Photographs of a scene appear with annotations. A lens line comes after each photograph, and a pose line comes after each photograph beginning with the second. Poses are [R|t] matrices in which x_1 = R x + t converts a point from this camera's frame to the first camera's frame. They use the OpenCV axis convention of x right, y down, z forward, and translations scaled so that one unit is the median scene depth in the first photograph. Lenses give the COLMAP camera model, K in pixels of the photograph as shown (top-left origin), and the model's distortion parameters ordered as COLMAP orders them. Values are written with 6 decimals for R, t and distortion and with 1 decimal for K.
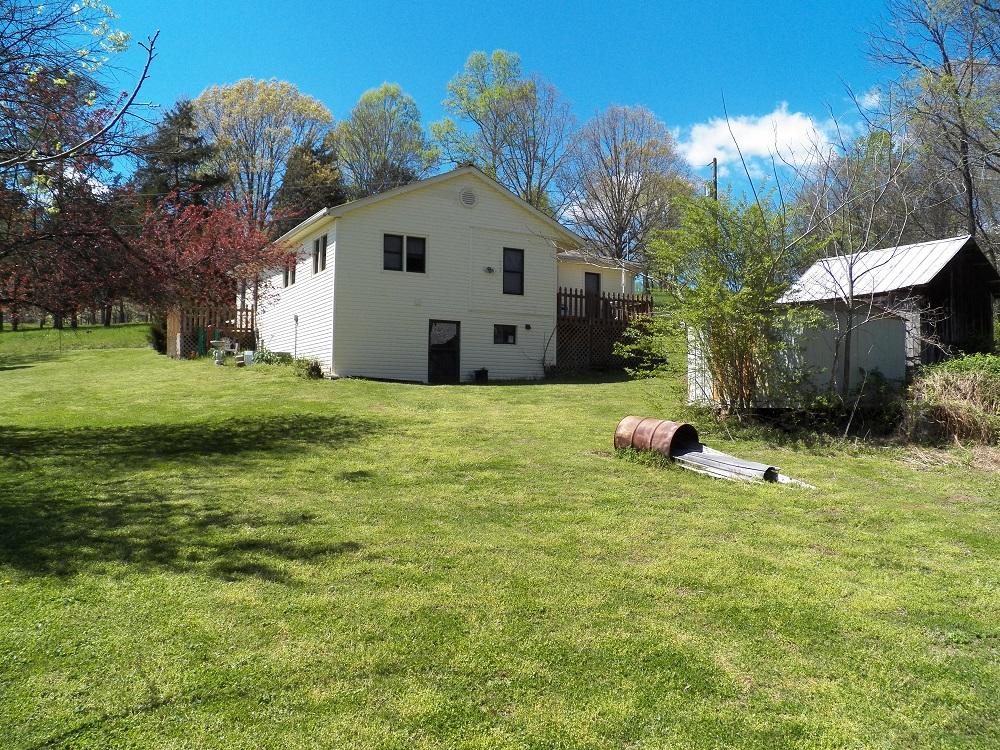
lens RADIAL K [[811.4, 0, 495.5], [0, 811.4, 370.8], [0, 0, 1]] dist [-0.148565, 0.109119]
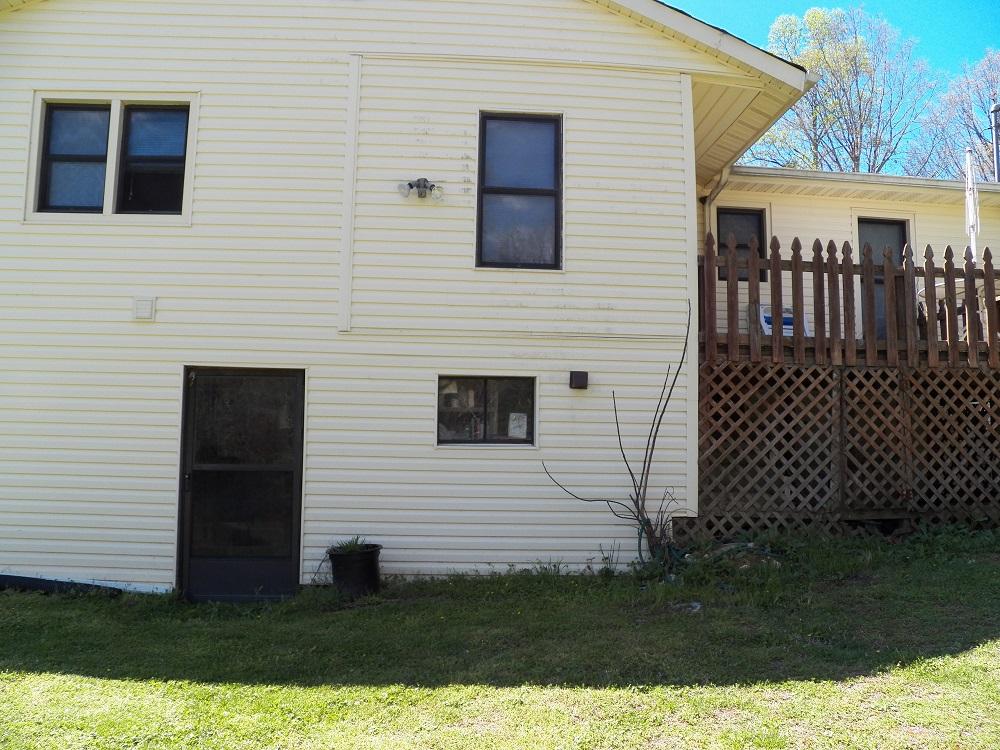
lens RADIAL K [[811.4, 0, 495.5], [0, 811.4, 370.8], [0, 0, 1]] dist [-0.148565, 0.109119]
pose [[0.899783, -0.037233, -0.434745, 0.137328], [0.007718, 0.997555, -0.069459, -0.038680], [0.436269, 0.059142, 0.897871, 0.745575]]
